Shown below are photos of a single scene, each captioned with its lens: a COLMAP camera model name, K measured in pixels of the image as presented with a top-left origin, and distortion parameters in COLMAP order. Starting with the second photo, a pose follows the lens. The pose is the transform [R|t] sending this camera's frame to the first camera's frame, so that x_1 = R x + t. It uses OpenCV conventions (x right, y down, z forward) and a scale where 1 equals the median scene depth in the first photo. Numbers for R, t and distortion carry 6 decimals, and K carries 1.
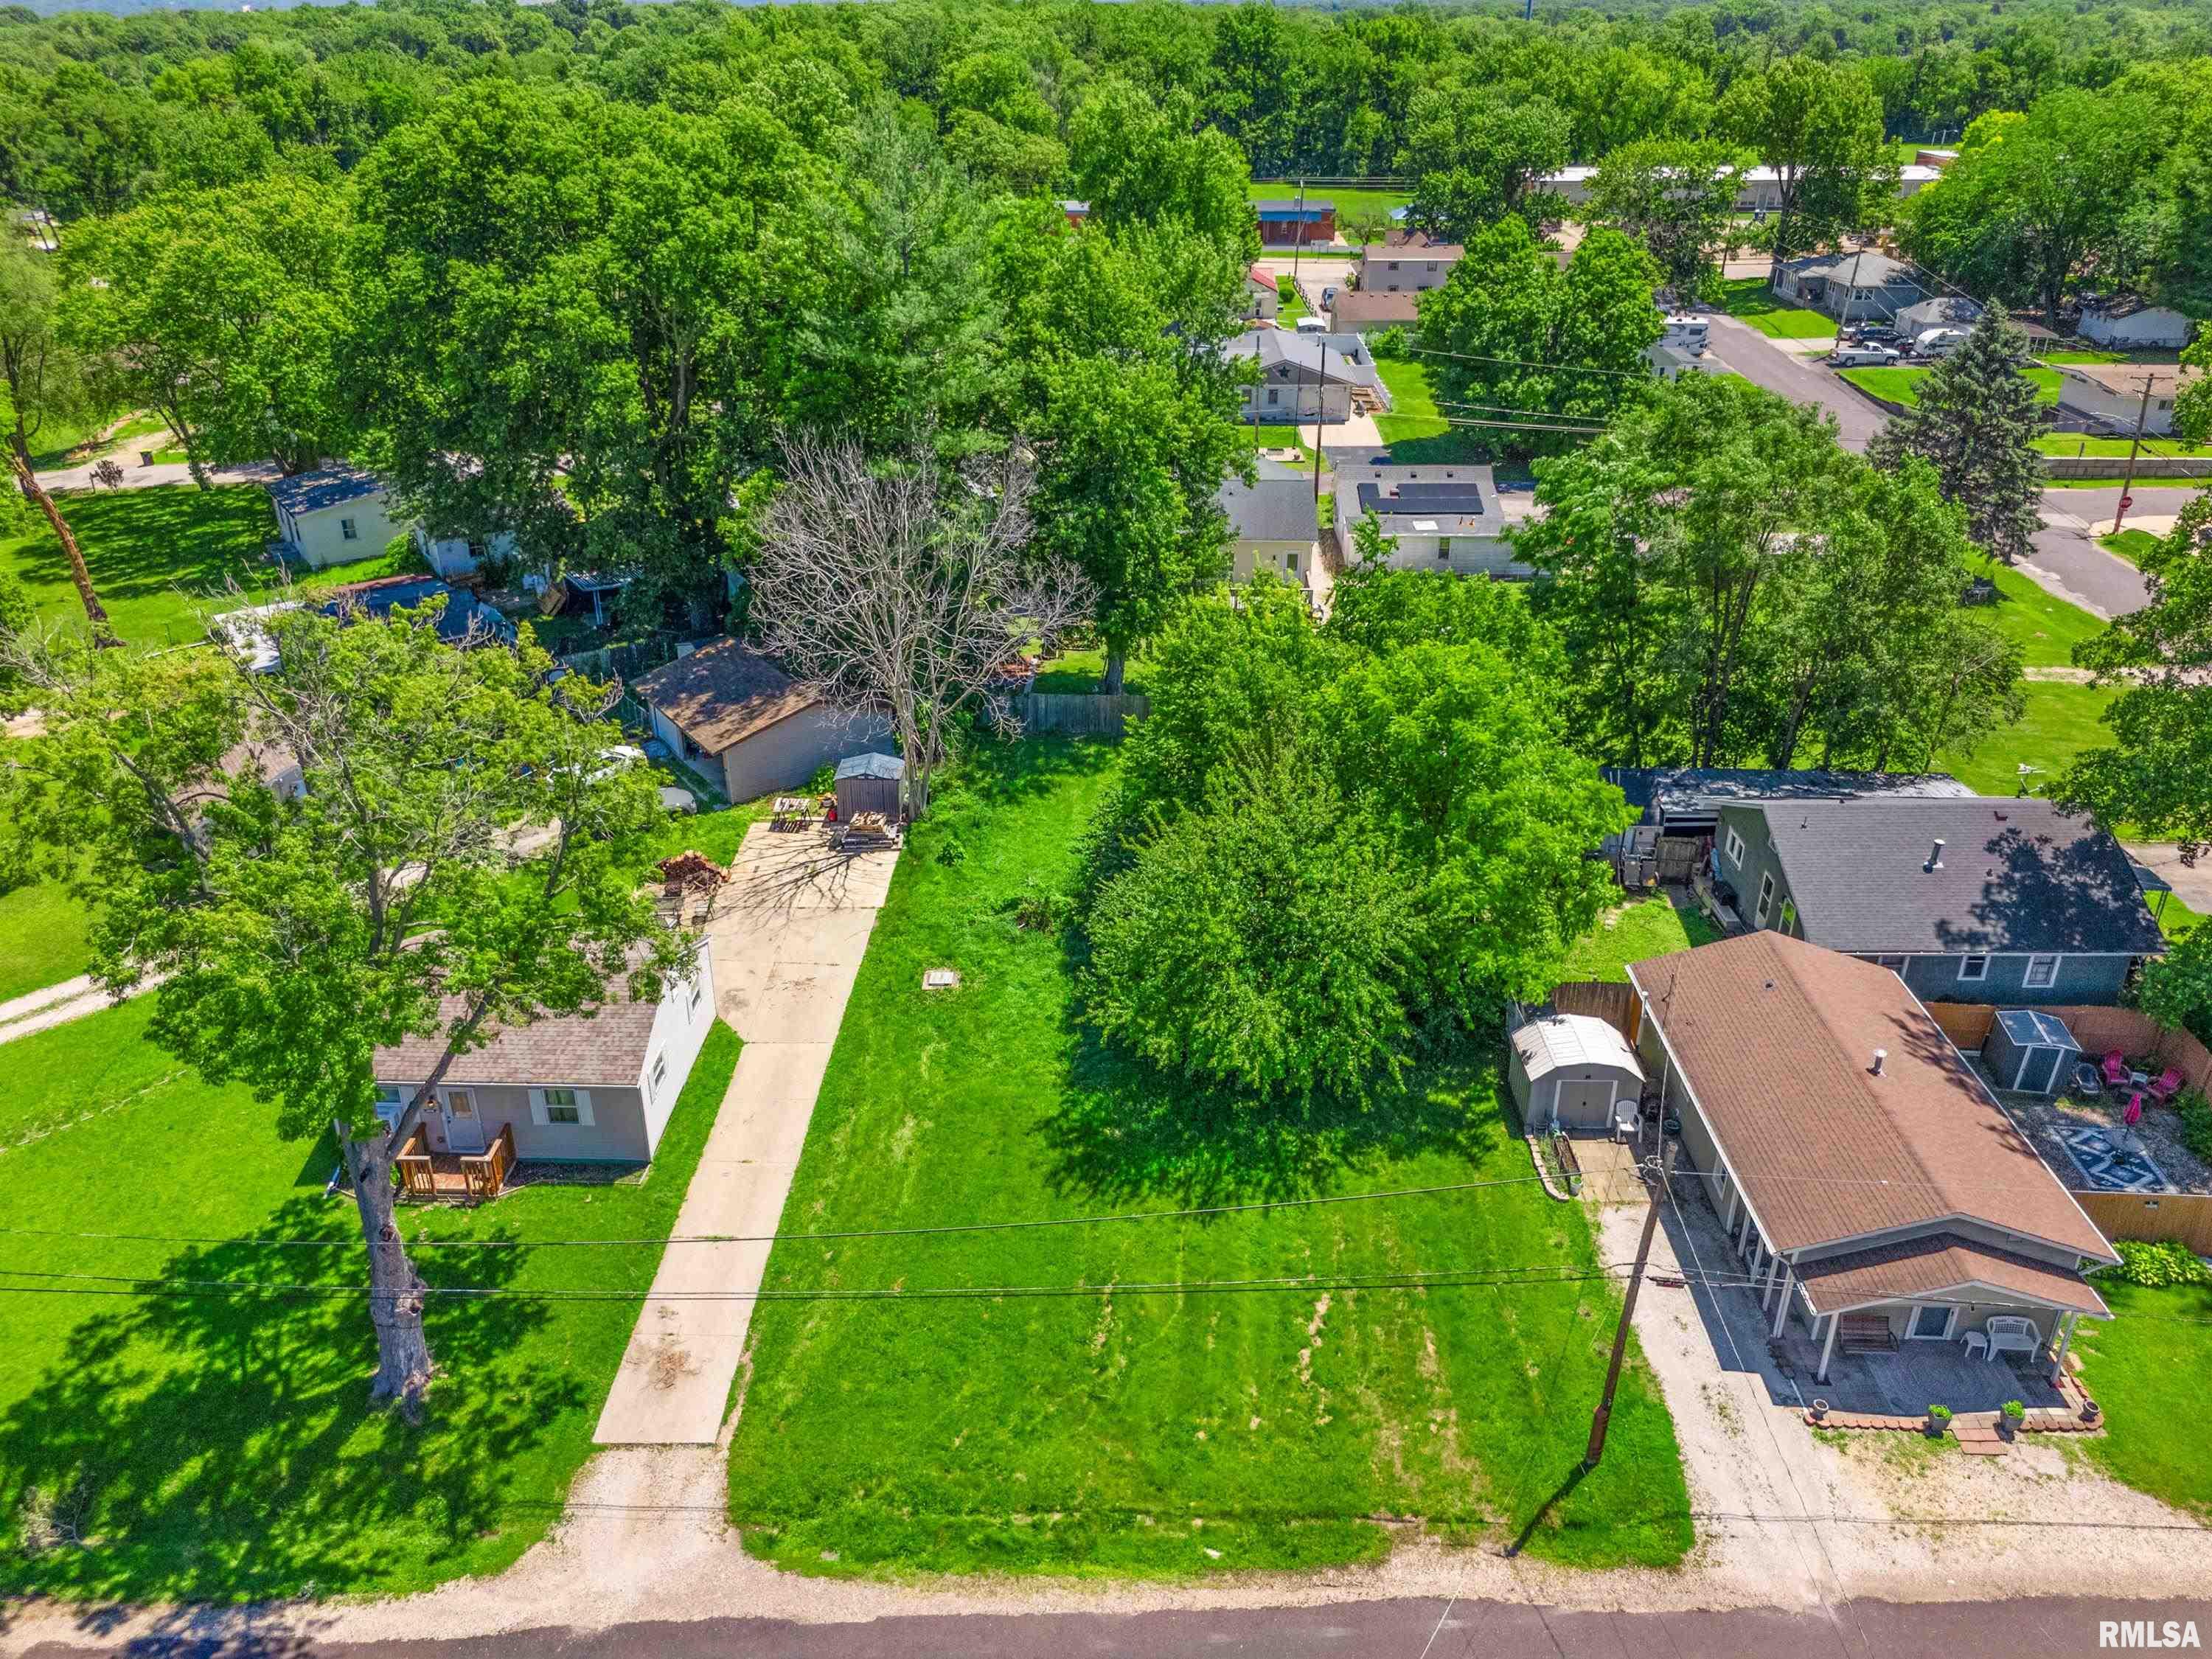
lens RADIAL K [[1662.5, 0, 1122.8], [0, 1662.5, 820.6], [0, 0, 1]] dist [0.032908, 0.007002]
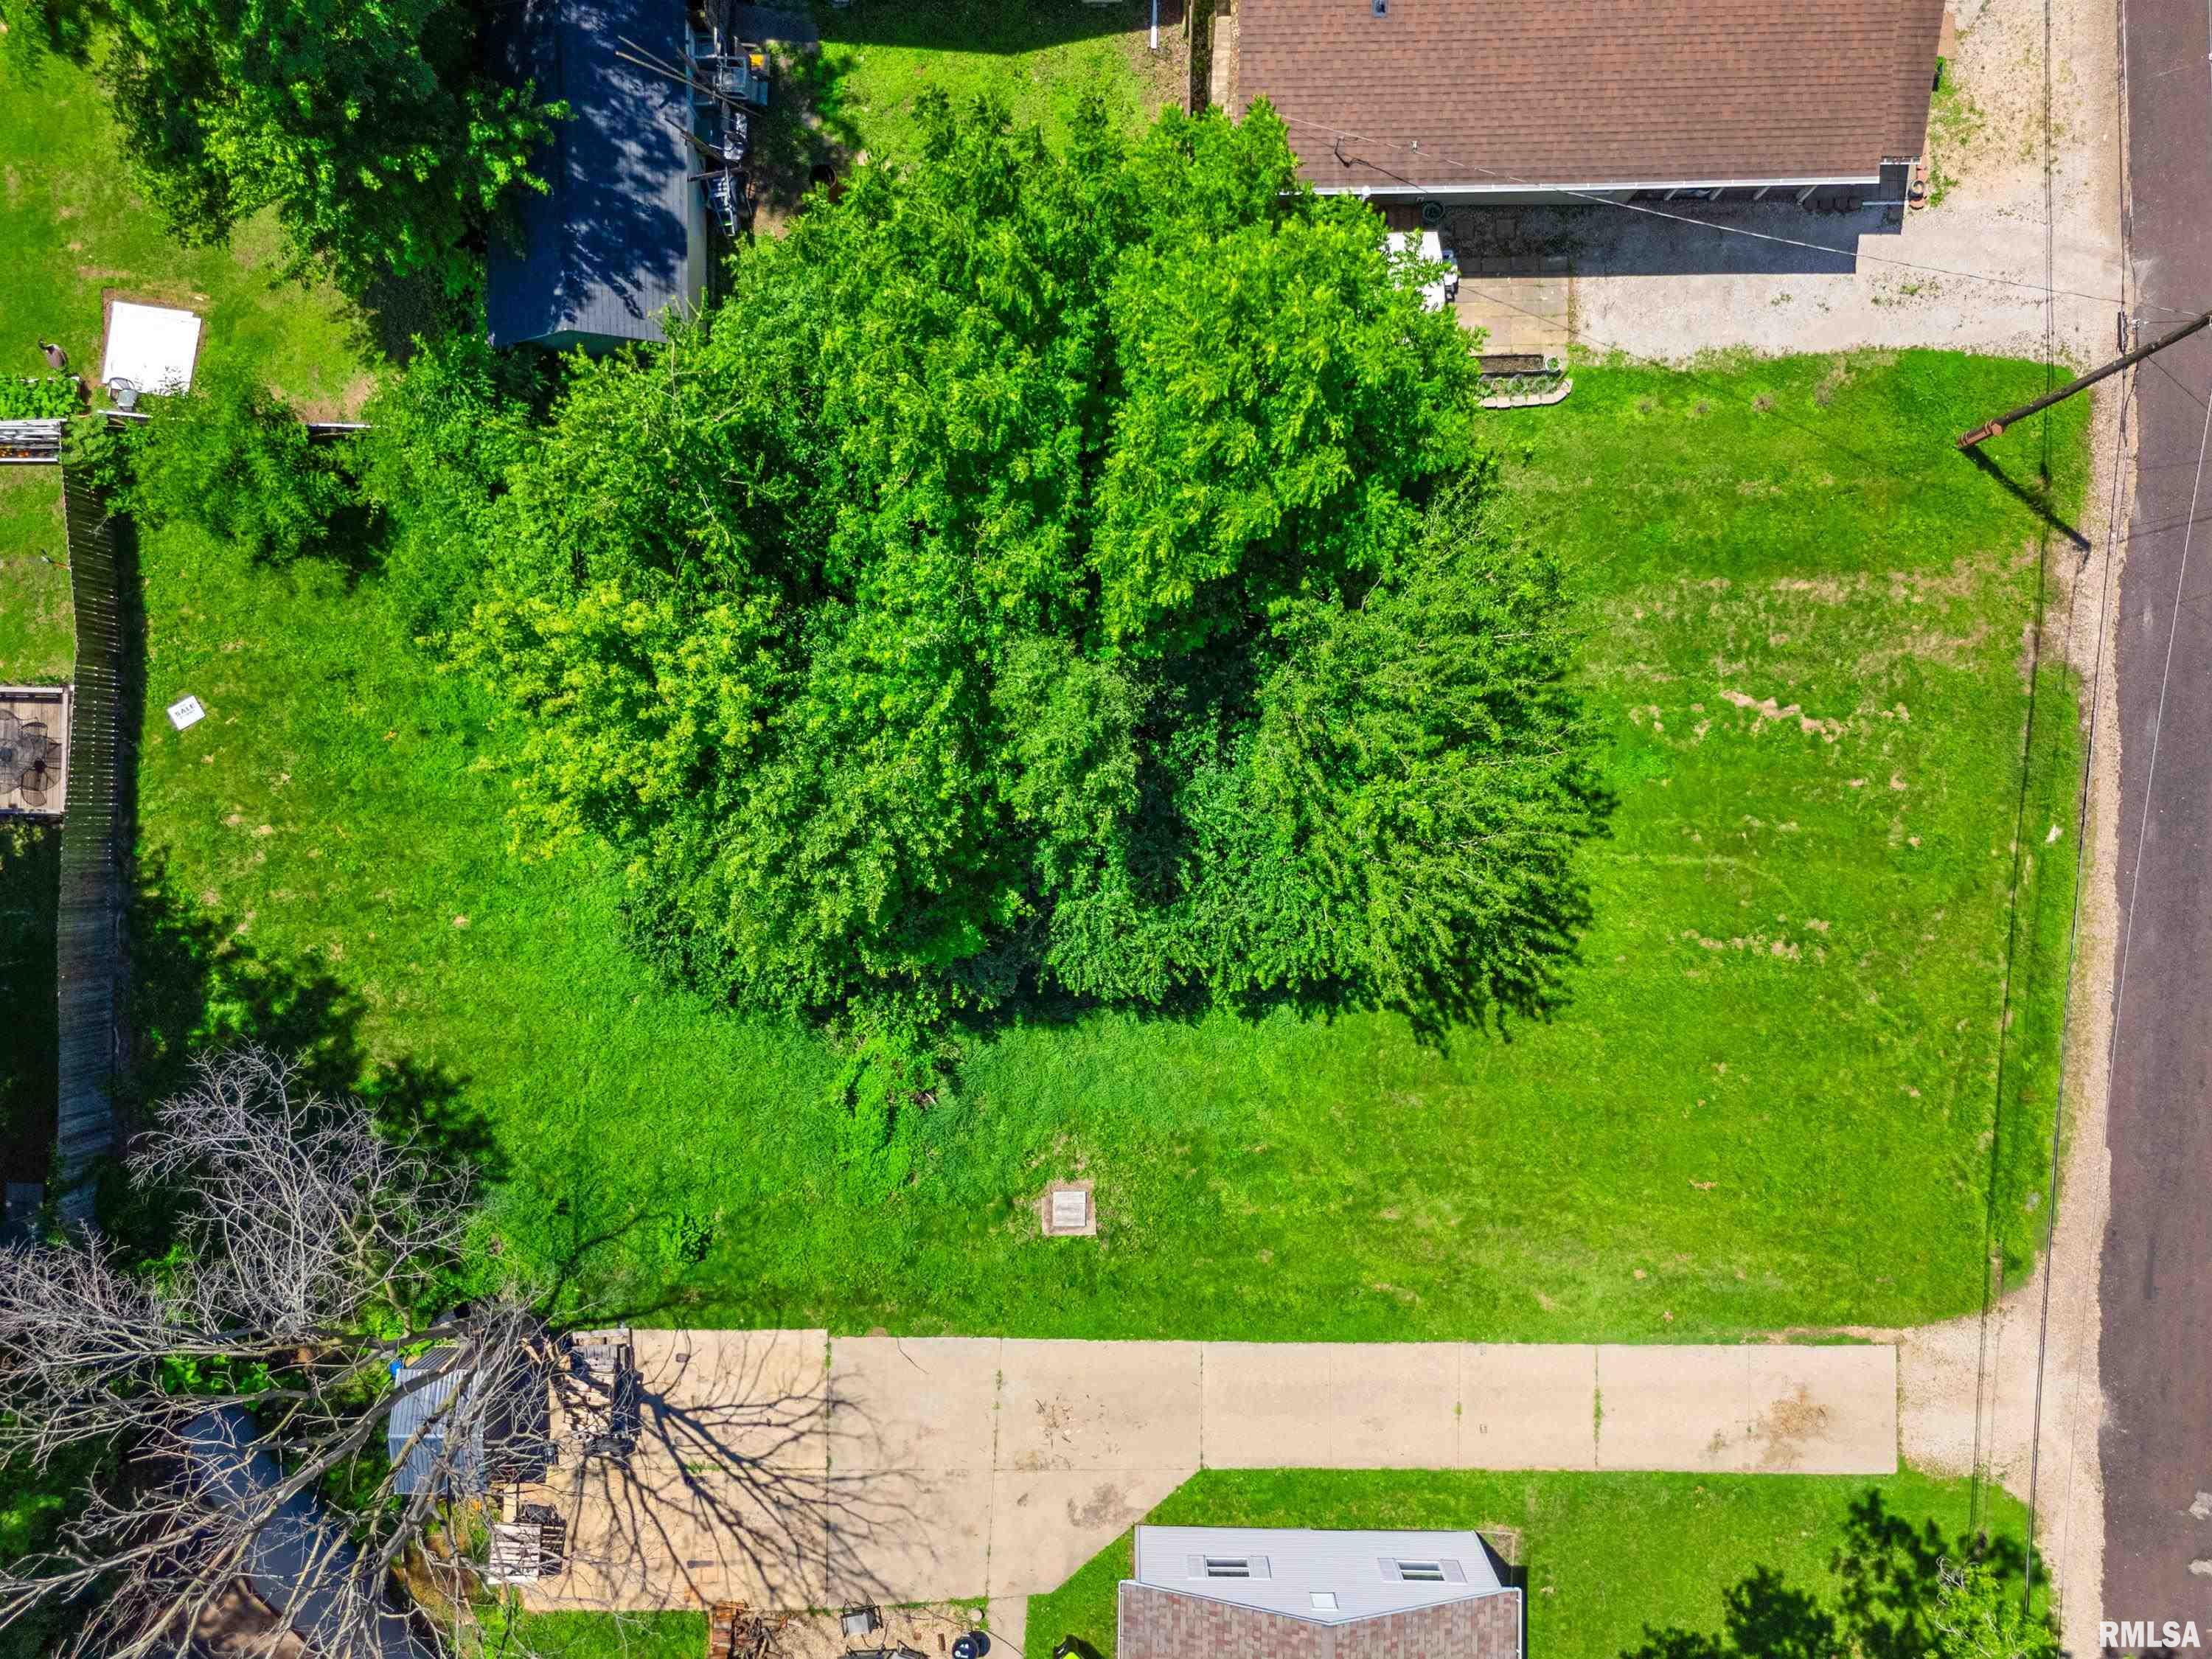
lens RADIAL K [[1662.5, 0, 1122.8], [0, 1662.5, 820.6], [0, 0, 1]] dist [0.032908, 0.007002]
pose [[-0.016196, -0.999824, -0.009482, 0.061400], [0.457028, -0.015838, 0.889311, -0.567922], [-0.889305, 0.010070, 0.457204, 0.785789]]
